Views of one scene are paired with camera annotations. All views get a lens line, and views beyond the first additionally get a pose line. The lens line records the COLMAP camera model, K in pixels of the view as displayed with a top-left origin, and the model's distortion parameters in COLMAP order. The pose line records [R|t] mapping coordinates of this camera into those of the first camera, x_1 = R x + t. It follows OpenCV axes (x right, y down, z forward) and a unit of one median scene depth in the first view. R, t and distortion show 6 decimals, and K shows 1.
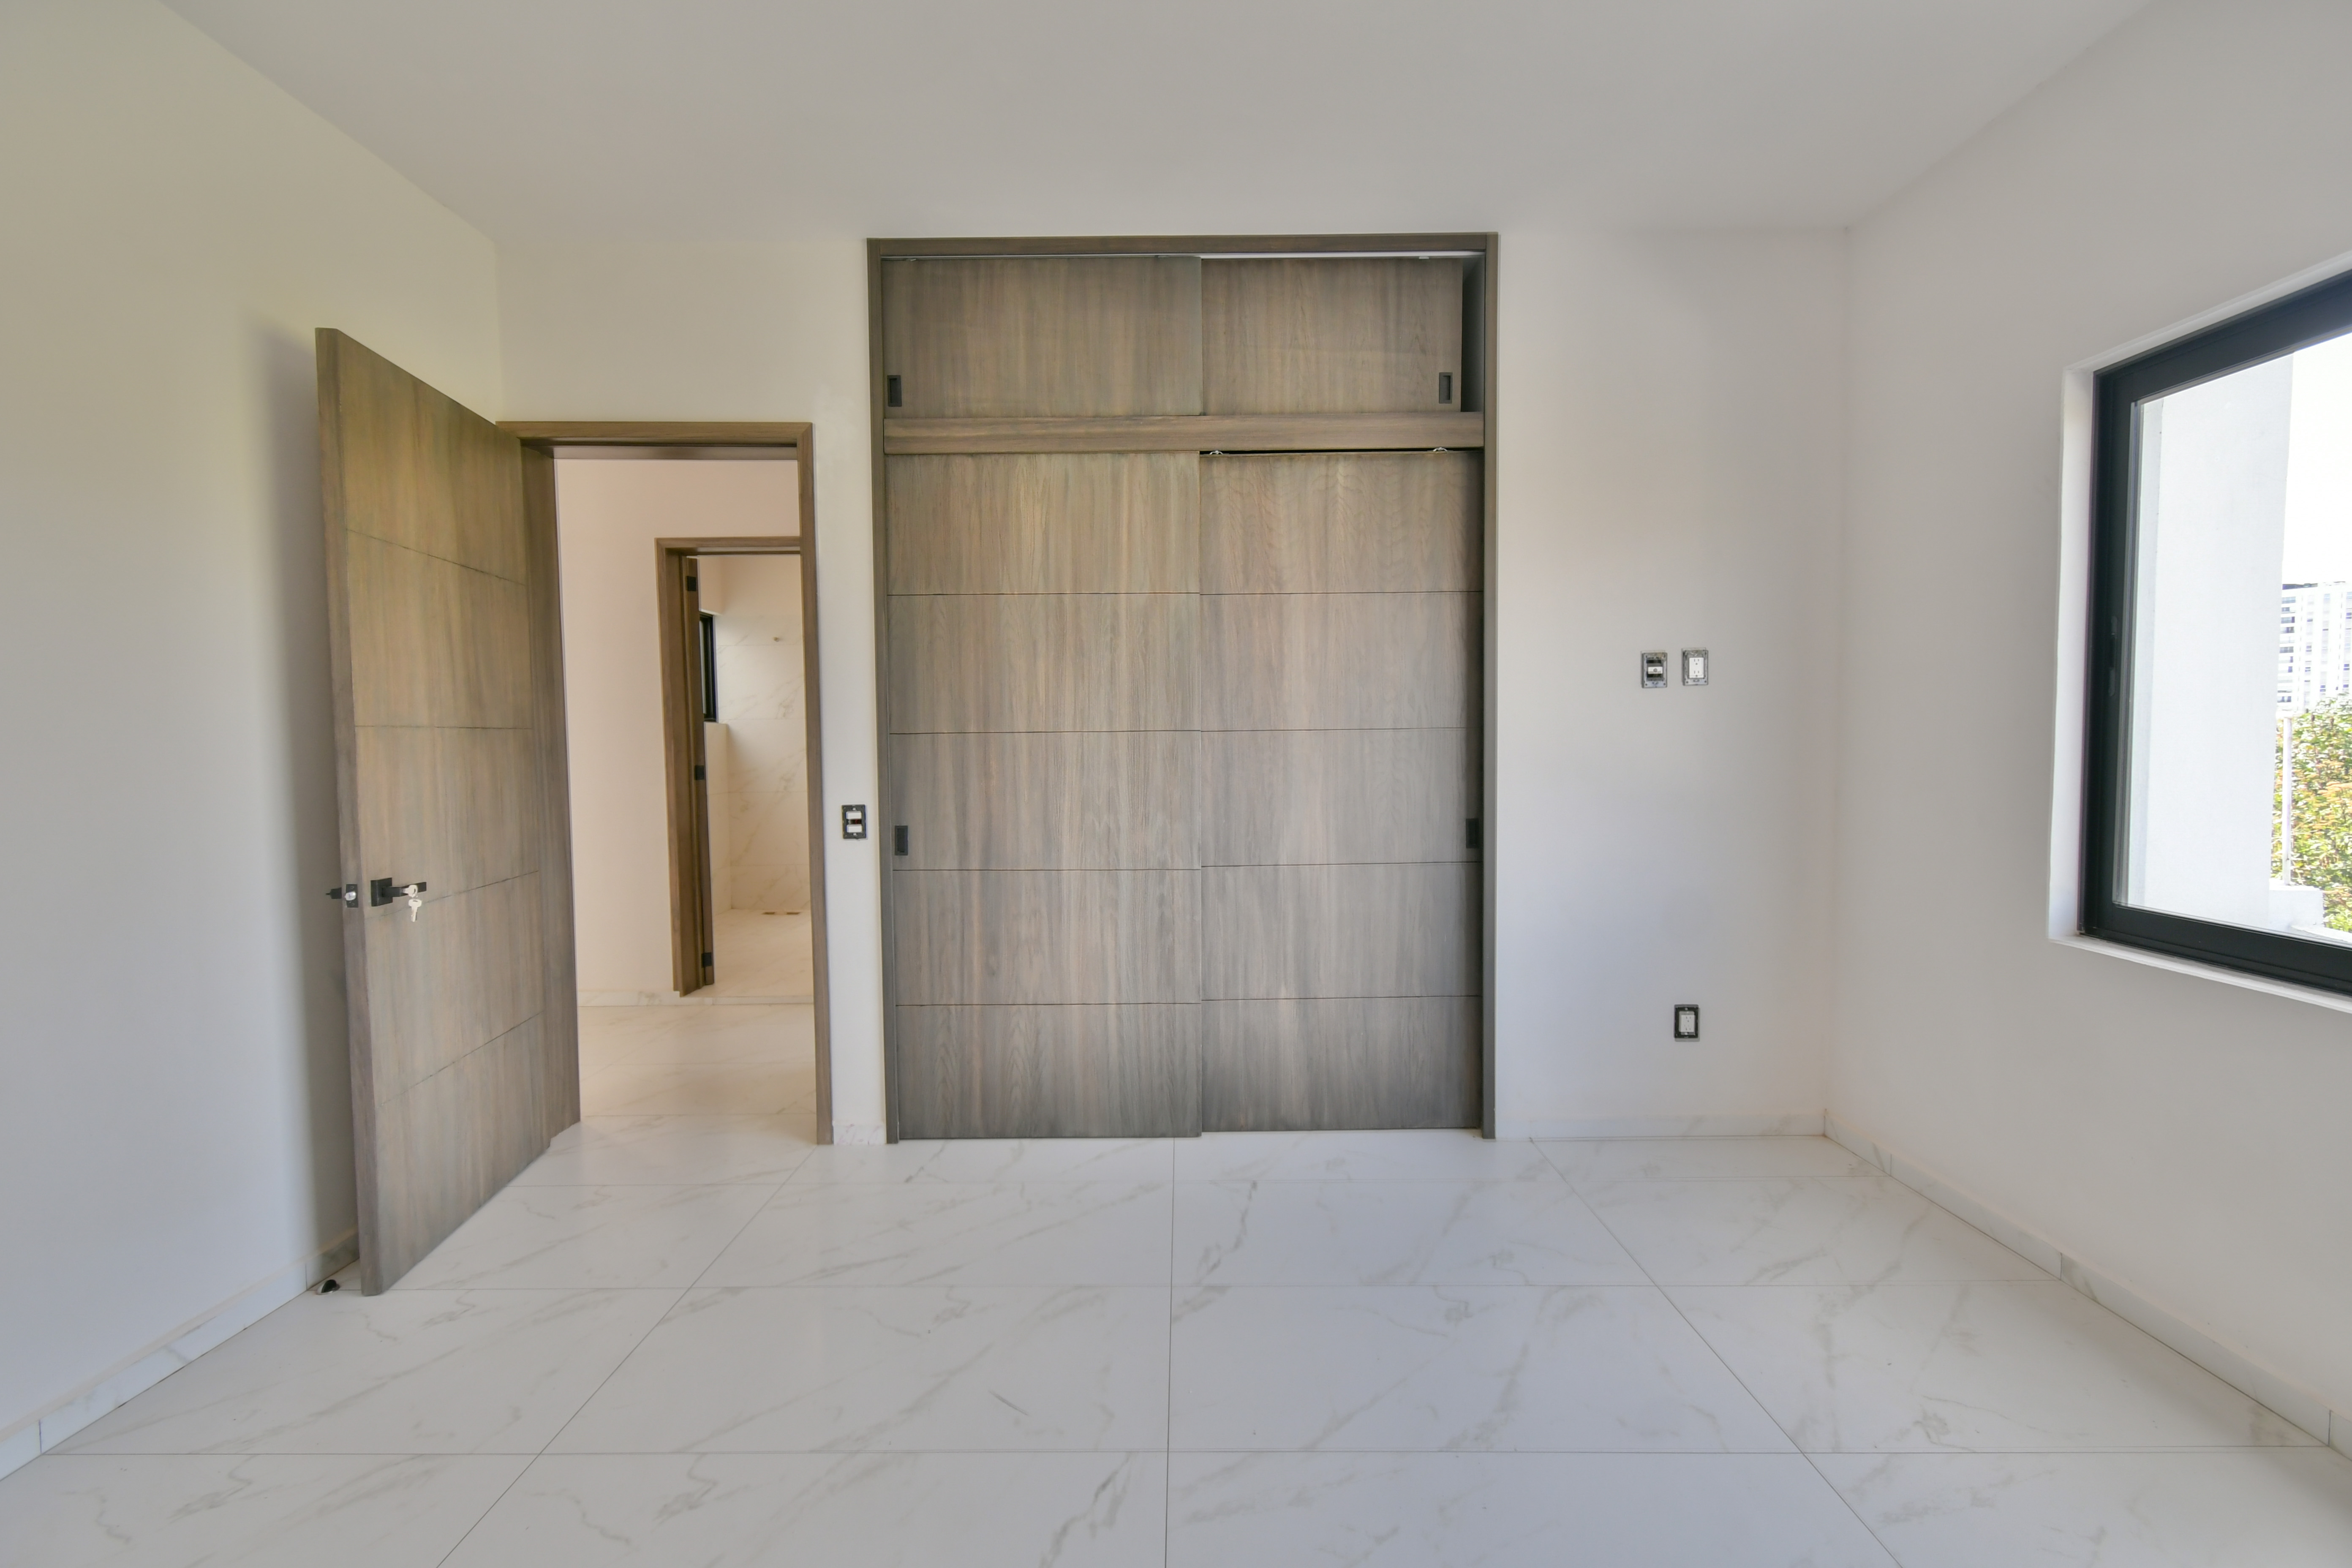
lens RADIAL K [[1031.2, 0, 1174.3], [0, 1031.2, 788.0], [0, 0, 1]] dist [0.009799, -0.005244]
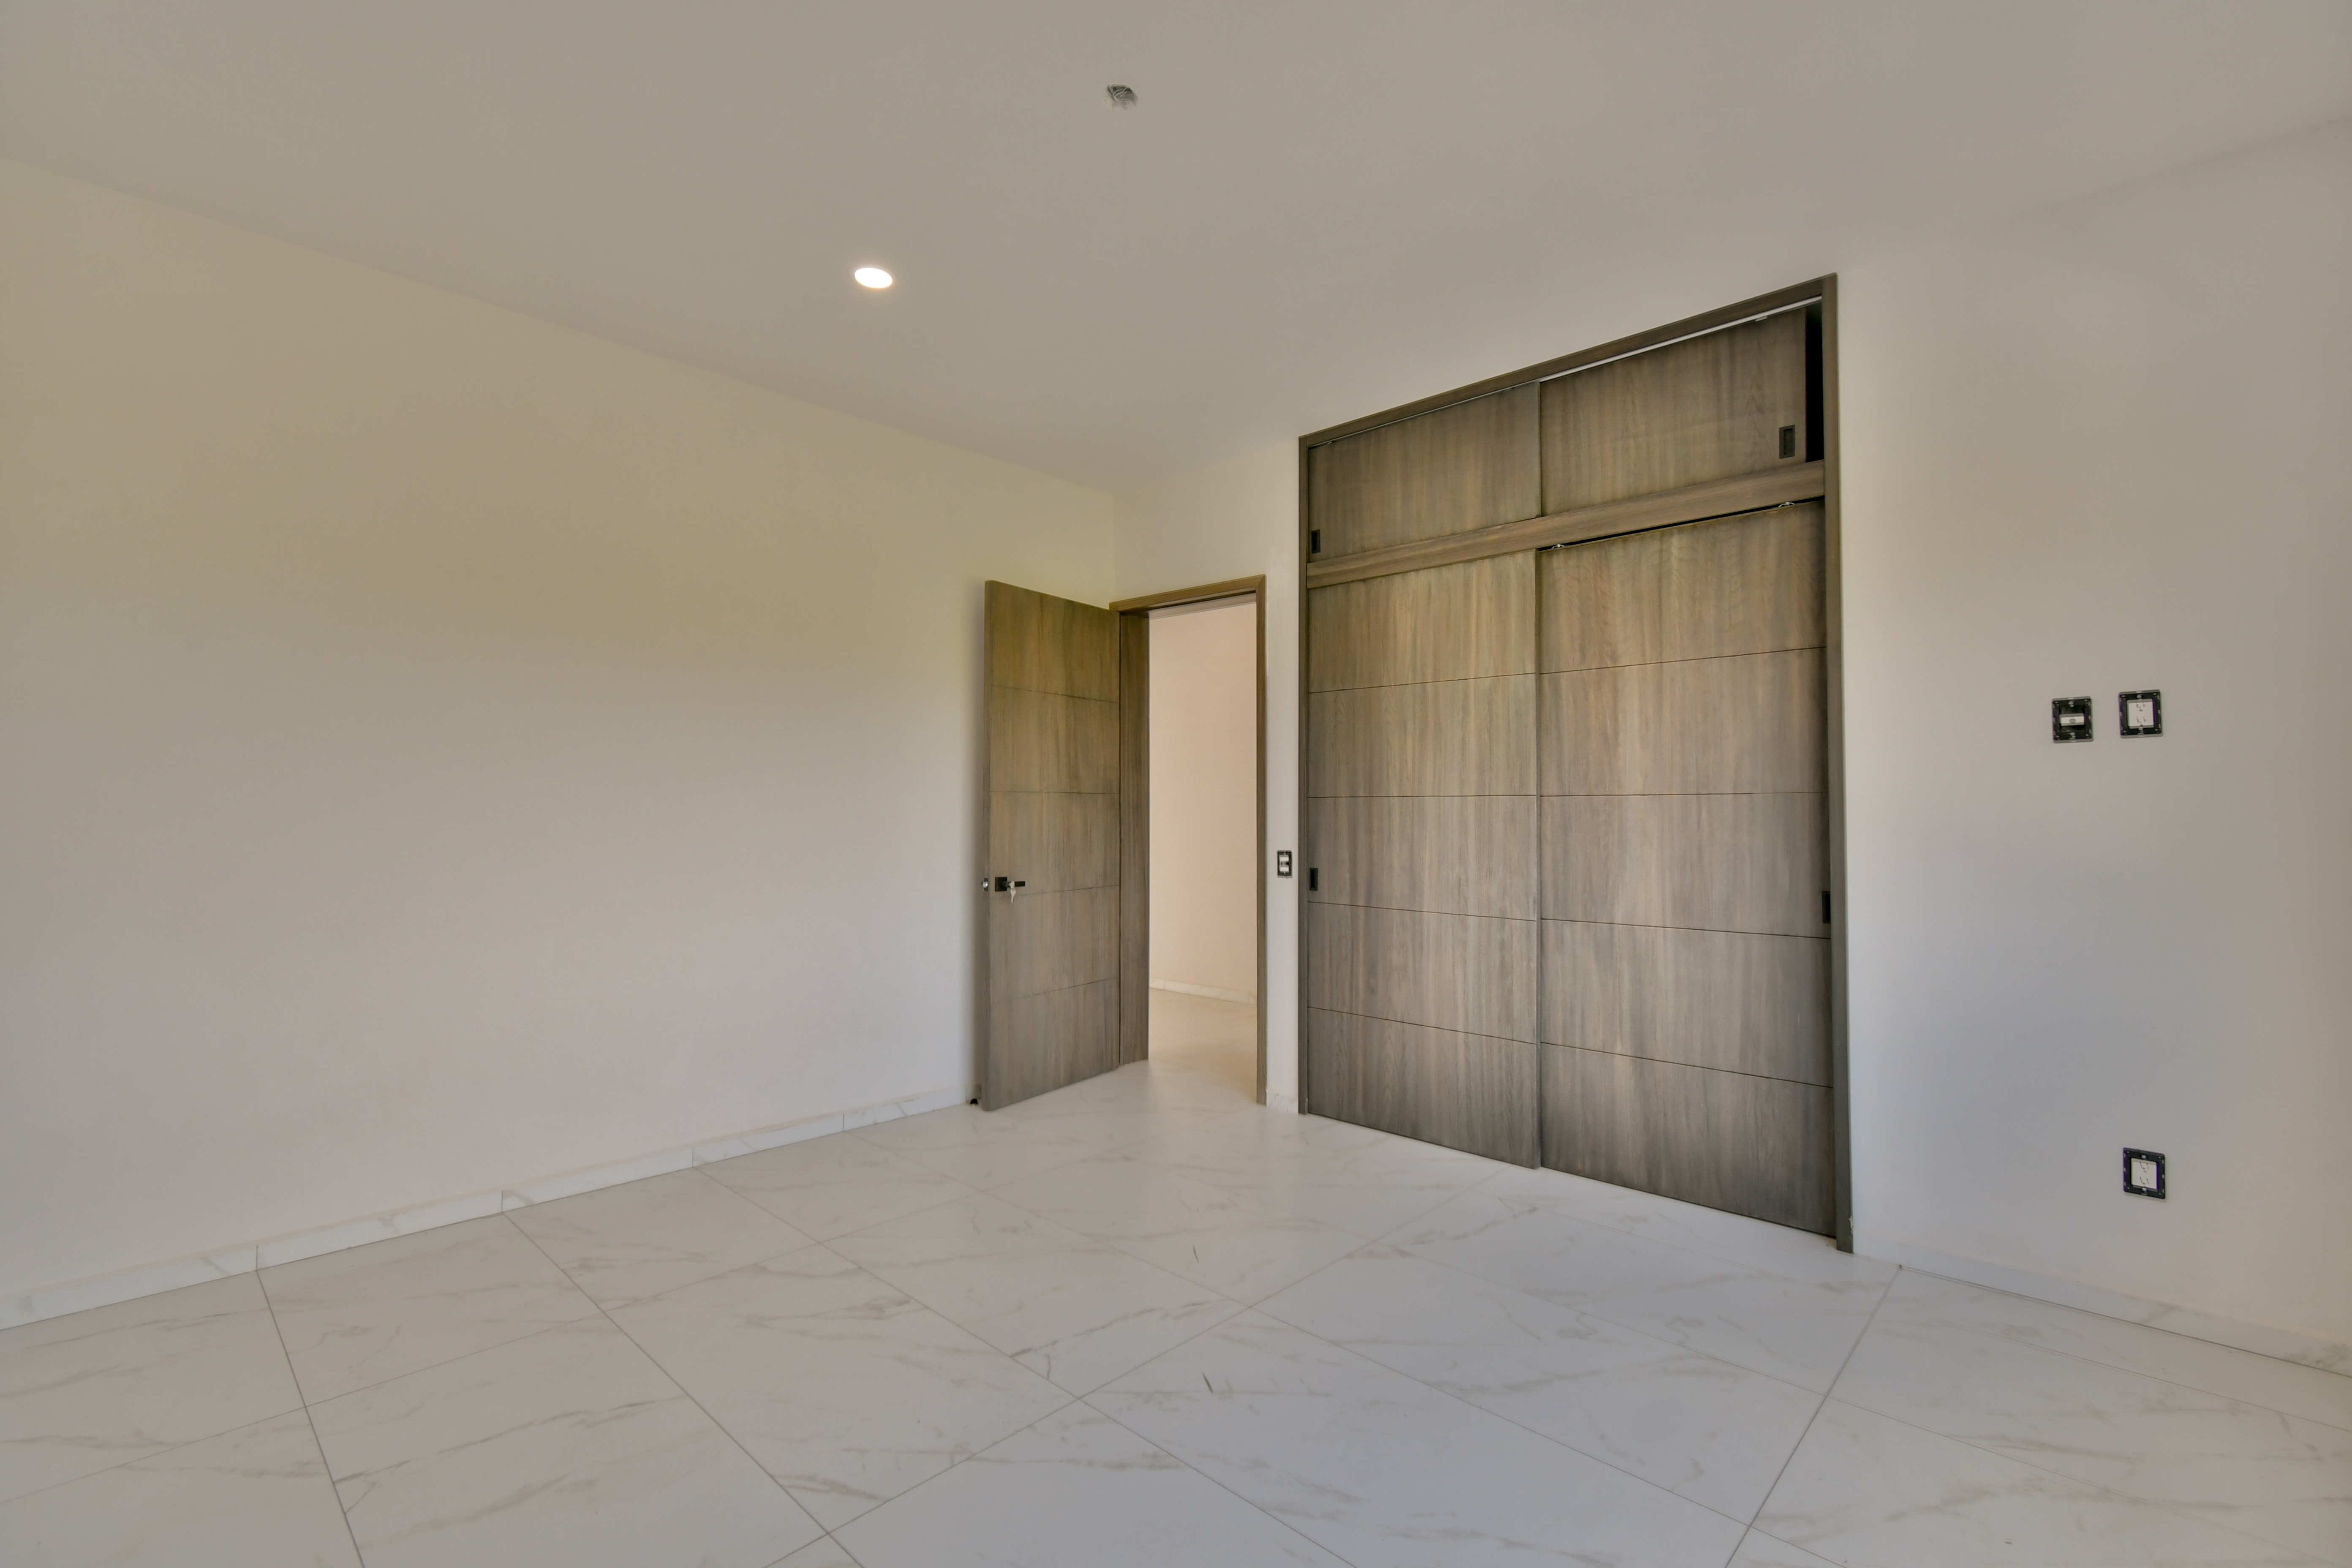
lens RADIAL K [[1031.2, 0, 1174.3], [0, 1031.2, 788.0], [0, 0, 1]] dist [0.009799, -0.005244]
pose [[0.728736, -0.004114, -0.684783, 0.502542], [-0.041409, 0.997887, -0.050062, 0.008399], [0.683542, 0.064838, 0.727026, -0.075527]]
